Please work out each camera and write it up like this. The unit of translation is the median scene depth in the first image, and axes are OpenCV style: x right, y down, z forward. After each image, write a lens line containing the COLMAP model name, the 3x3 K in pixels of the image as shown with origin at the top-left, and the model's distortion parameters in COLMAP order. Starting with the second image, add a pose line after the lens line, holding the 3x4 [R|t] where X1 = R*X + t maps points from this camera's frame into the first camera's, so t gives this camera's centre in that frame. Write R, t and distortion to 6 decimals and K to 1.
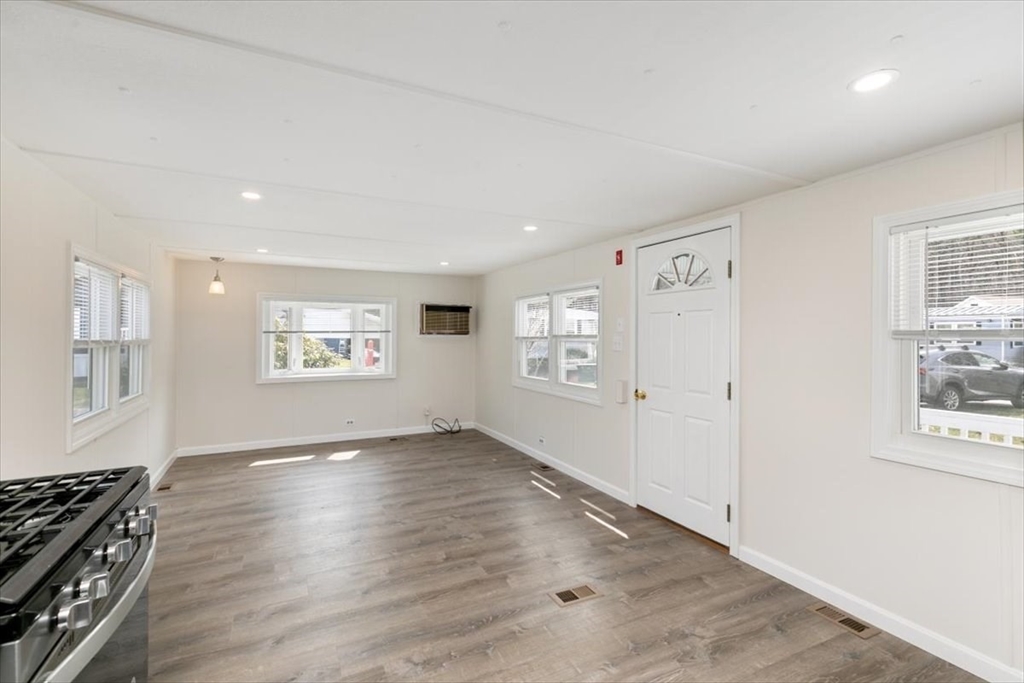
lens RADIAL K [[456.5, 0, 499.6], [0, 456.5, 332.0], [0, 0, 1]] dist [0.011660, -0.002538]
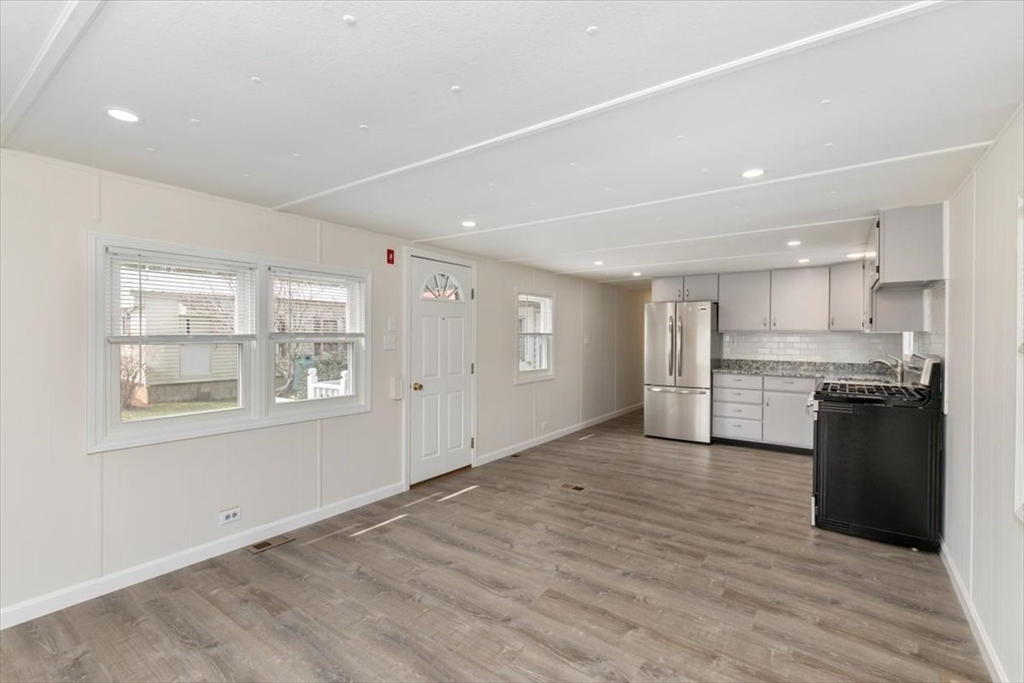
lens RADIAL K [[456.5, 0, 507.5], [0, 456.5, 337.9], [0, 0, 1]] dist [0.011660, -0.002538]
pose [[-0.469518, -0.007410, 0.882892, -0.765015], [-0.014082, 0.999900, 0.000903, 0.011954], [-0.882811, -0.012009, -0.469575, 1.271304]]
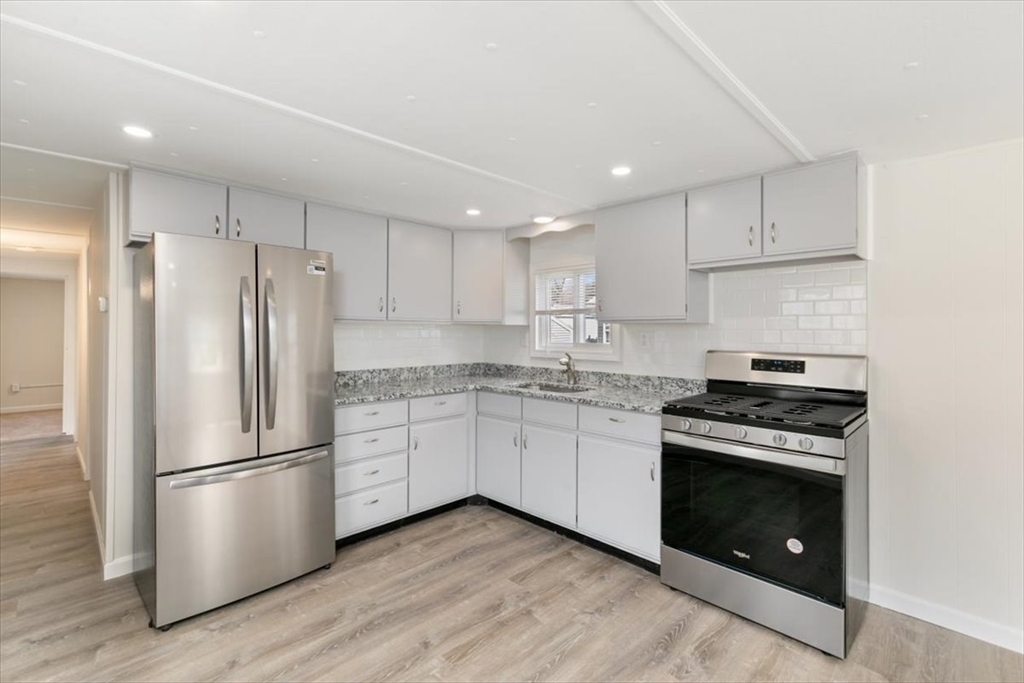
lens RADIAL K [[456.5, 0, 502.9], [0, 456.5, 332.5], [0, 0, 1]] dist [0.011660, -0.002538]
pose [[-0.947210, -0.001904, -0.320609, 0.229139], [0.000257, 0.999978, -0.006697, 0.008222], [0.320614, -0.006425, -0.947188, 0.714139]]
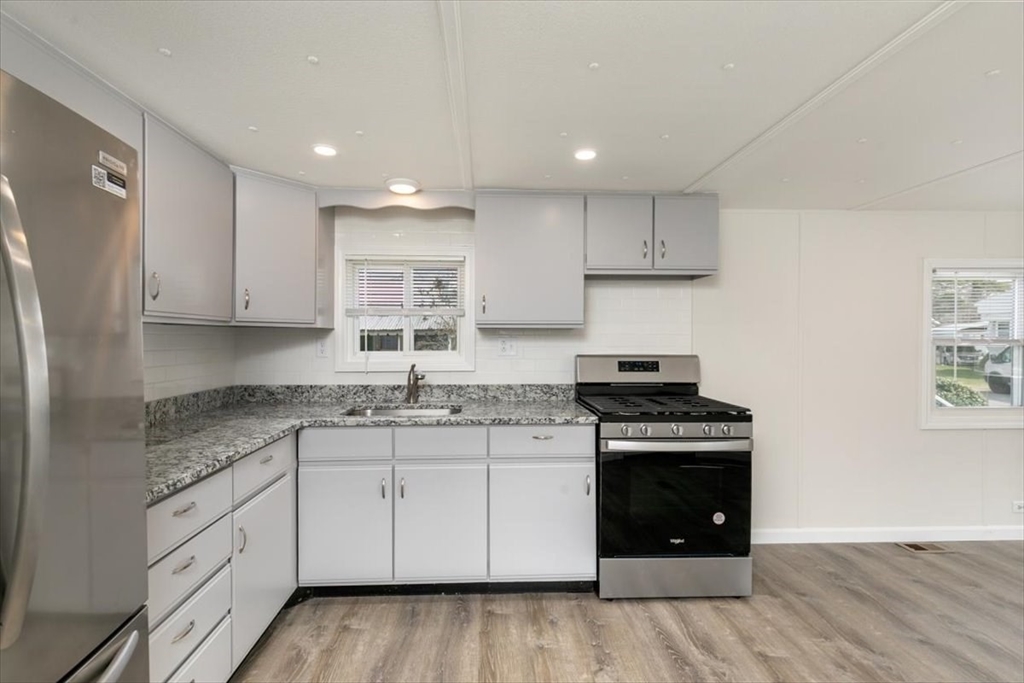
lens RADIAL K [[456.5, 0, 501.3], [0, 456.5, 342.2], [0, 0, 1]] dist [0.011660, -0.002538]
pose [[-0.402982, 0.010604, -0.915146, 0.425065], [0.009543, 0.999927, 0.007384, 0.004286], [0.915158, -0.005757, -0.403054, 0.303530]]
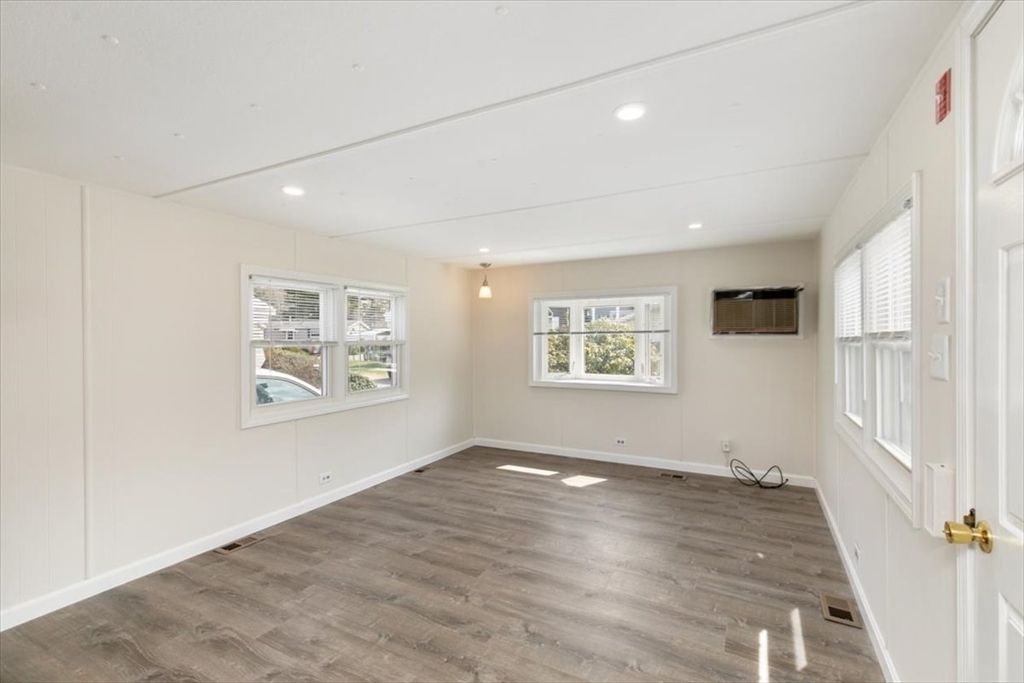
lens RADIAL K [[456.5, 0, 510.8], [0, 456.5, 337.8], [0, 0, 1]] dist [0.011660, -0.002538]
pose [[0.588730, -0.003551, -0.808322, 0.353206], [0.011330, 0.999928, 0.003859, 0.007135], [0.808250, -0.011430, 0.588728, 0.557554]]
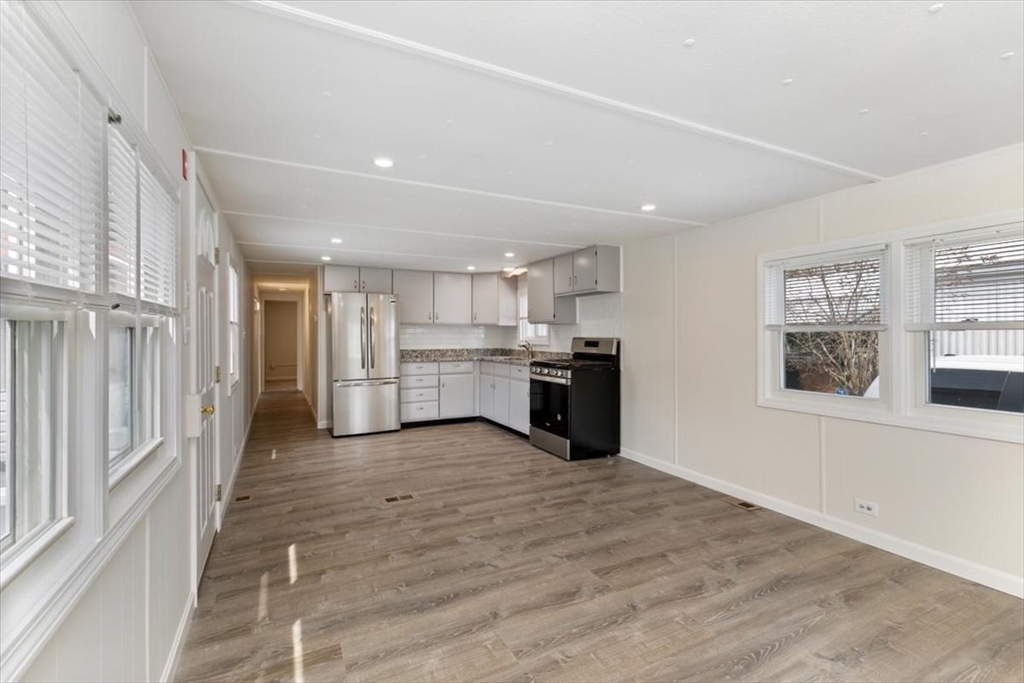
lens RADIAL K [[456.5, 0, 504.6], [0, 456.5, 328.3], [0, 0, 1]] dist [0.011660, -0.002538]
pose [[-0.999972, -0.000317, -0.007467, -0.101266], [-0.000123, 0.999661, -0.026027, 0.041154], [0.007473, -0.026025, -0.999633, 1.562006]]
